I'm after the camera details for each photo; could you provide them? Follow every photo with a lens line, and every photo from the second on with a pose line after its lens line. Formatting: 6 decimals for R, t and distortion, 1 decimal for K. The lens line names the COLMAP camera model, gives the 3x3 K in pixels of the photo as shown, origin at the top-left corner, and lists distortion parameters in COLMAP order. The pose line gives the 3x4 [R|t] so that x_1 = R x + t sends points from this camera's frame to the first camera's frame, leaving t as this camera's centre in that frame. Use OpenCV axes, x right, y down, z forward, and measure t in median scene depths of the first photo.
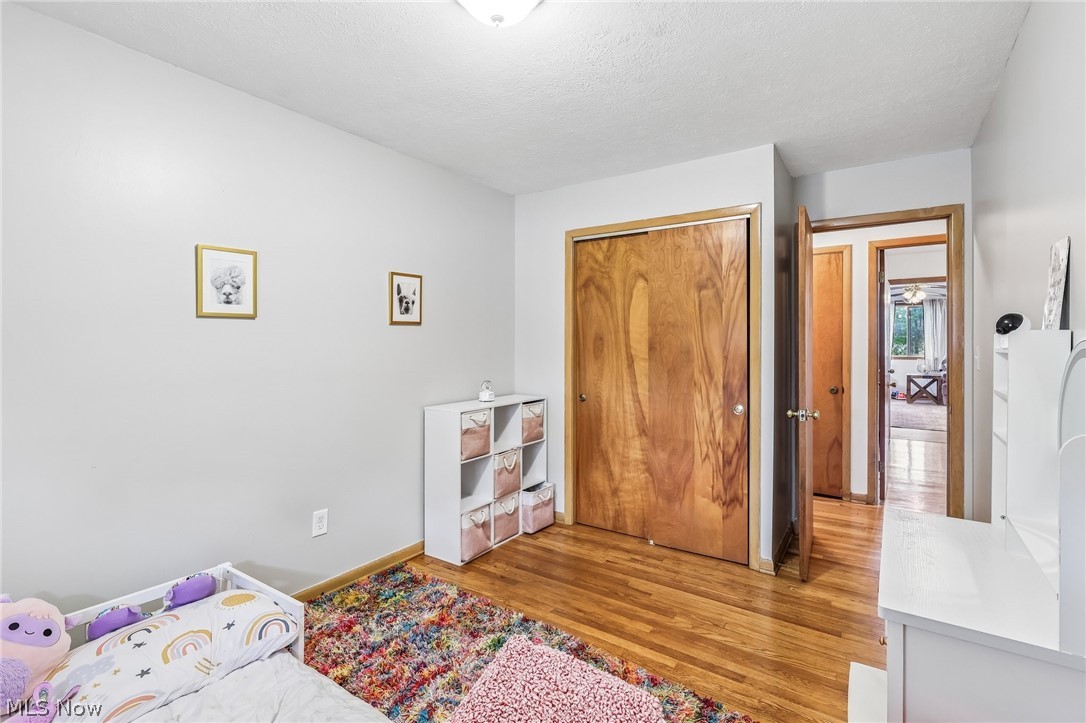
lens RADIAL K [[506.0, 0, 543.3], [0, 506.0, 349.3], [0, 0, 1]] dist [-0.002223, -0.000015]
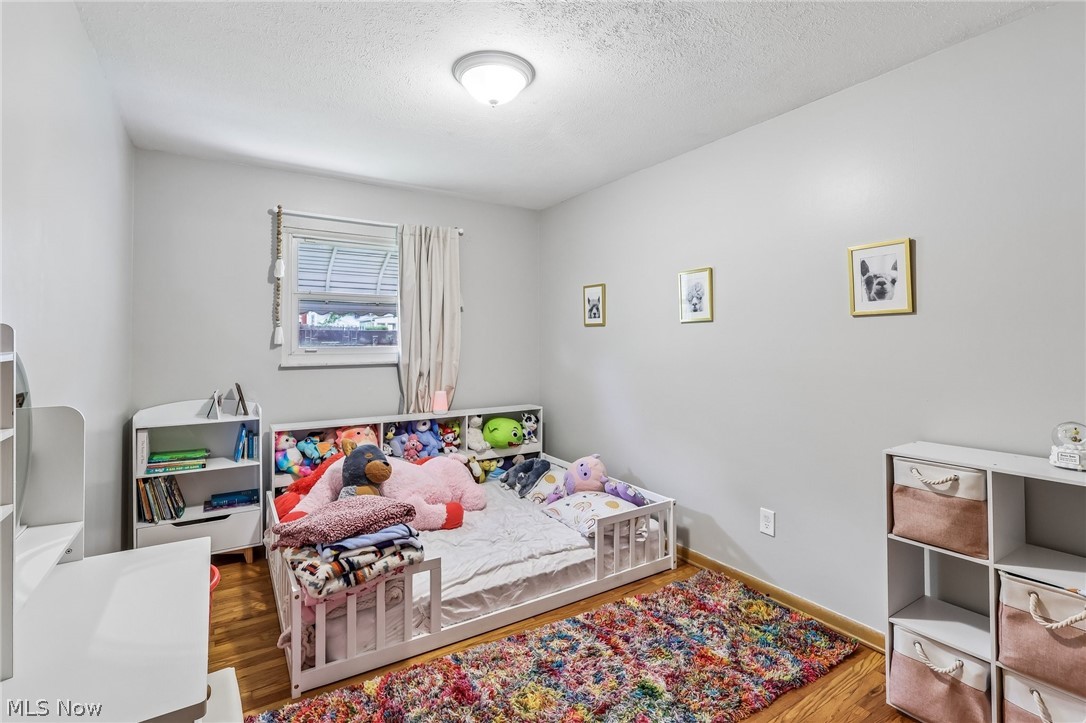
lens RADIAL K [[506.0, 0, 543.3], [0, 506.0, 349.3], [0, 0, 1]] dist [-0.002223, -0.000015]
pose [[-0.380303, 0.014809, -0.924743, 0.568671], [-0.011338, 0.999722, 0.020672, -0.010693], [0.924792, 0.018347, -0.380029, 0.856180]]
